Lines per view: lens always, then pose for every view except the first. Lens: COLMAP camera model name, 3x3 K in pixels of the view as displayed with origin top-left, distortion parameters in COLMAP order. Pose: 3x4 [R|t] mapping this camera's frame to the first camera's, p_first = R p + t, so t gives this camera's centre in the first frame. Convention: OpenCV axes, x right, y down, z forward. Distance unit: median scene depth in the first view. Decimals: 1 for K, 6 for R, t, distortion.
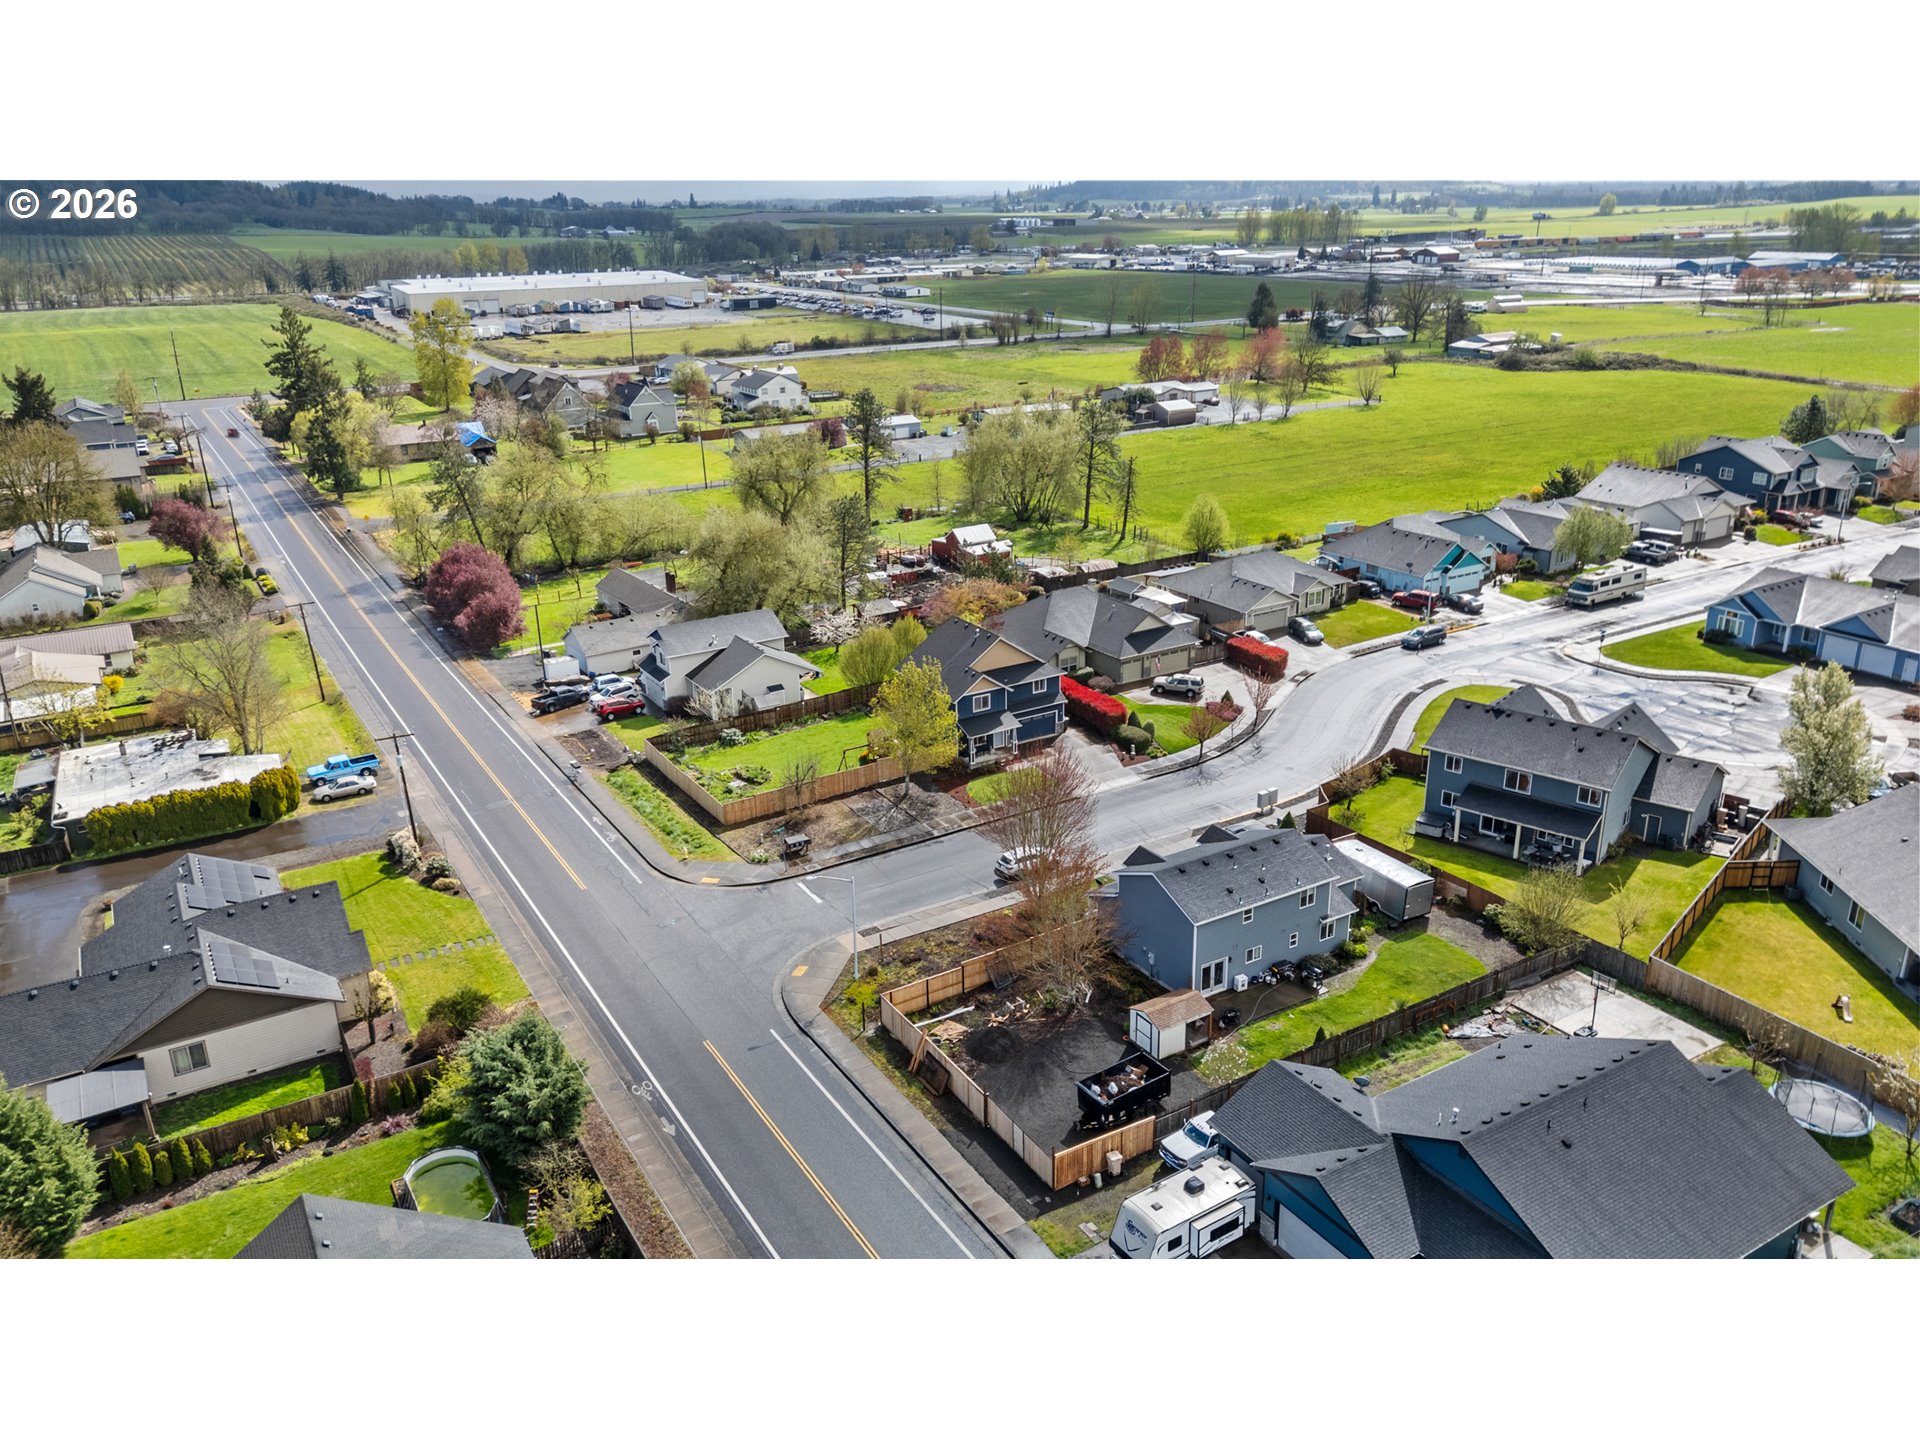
lens RADIAL K [[1388.9, 0, 952.7], [0, 1388.9, 730.8], [0, 0, 1]] dist [0.056137, -0.039115]
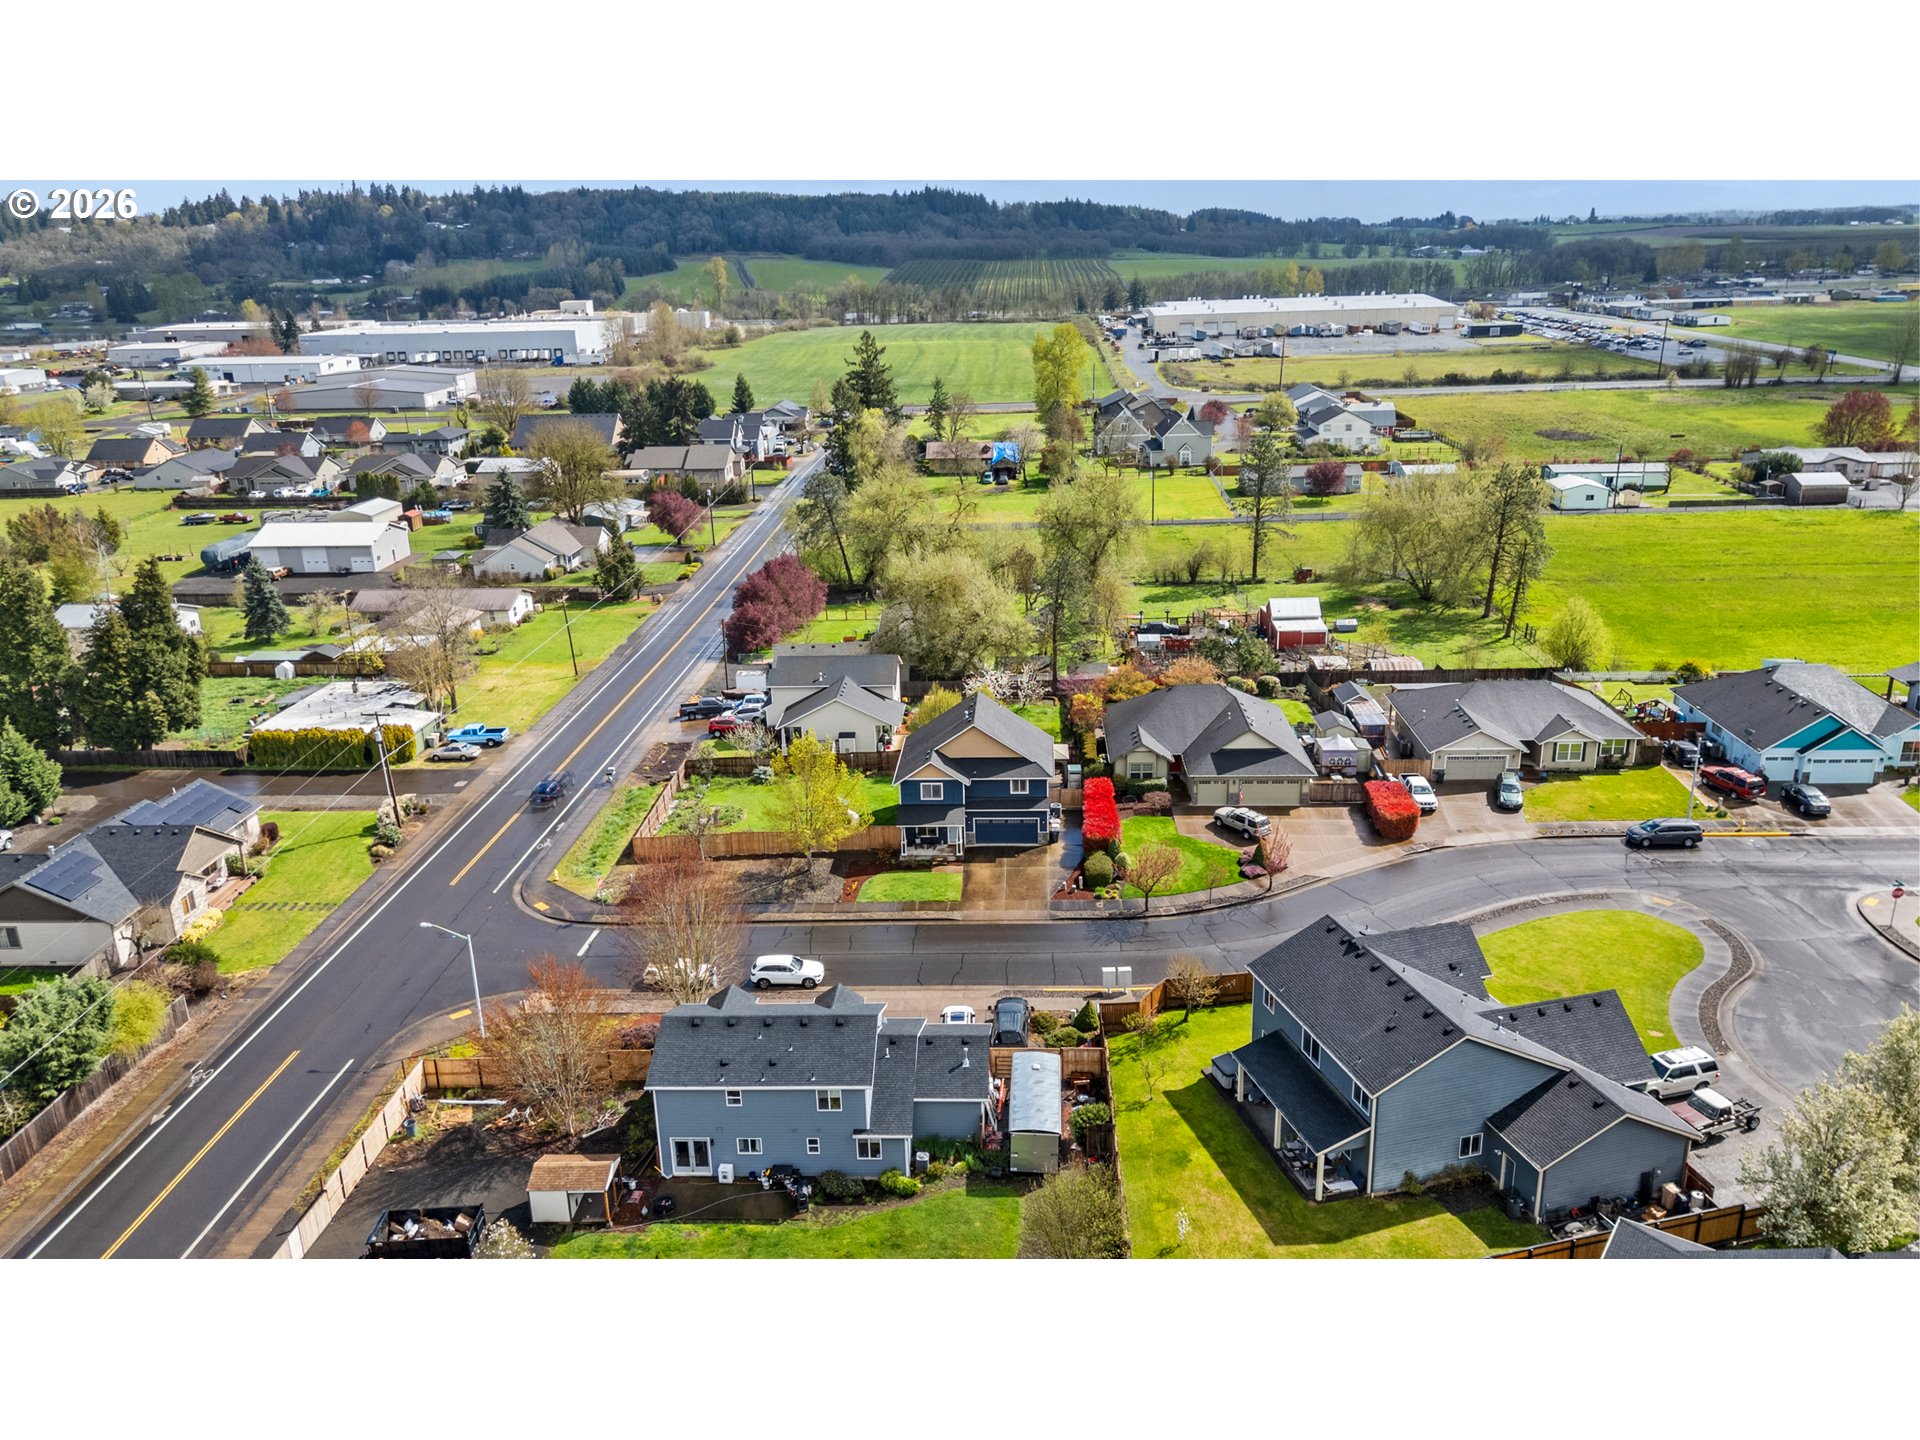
lens RADIAL K [[1388.9, 0, 949.7], [0, 1388.9, 707.9], [0, 0, 1]] dist [0.056137, -0.039115]
pose [[0.831533, 0.172705, -0.527945, 0.192820], [-0.186755, 0.982033, 0.027103, -0.038913], [0.523140, 0.076059, 0.848846, 0.088381]]
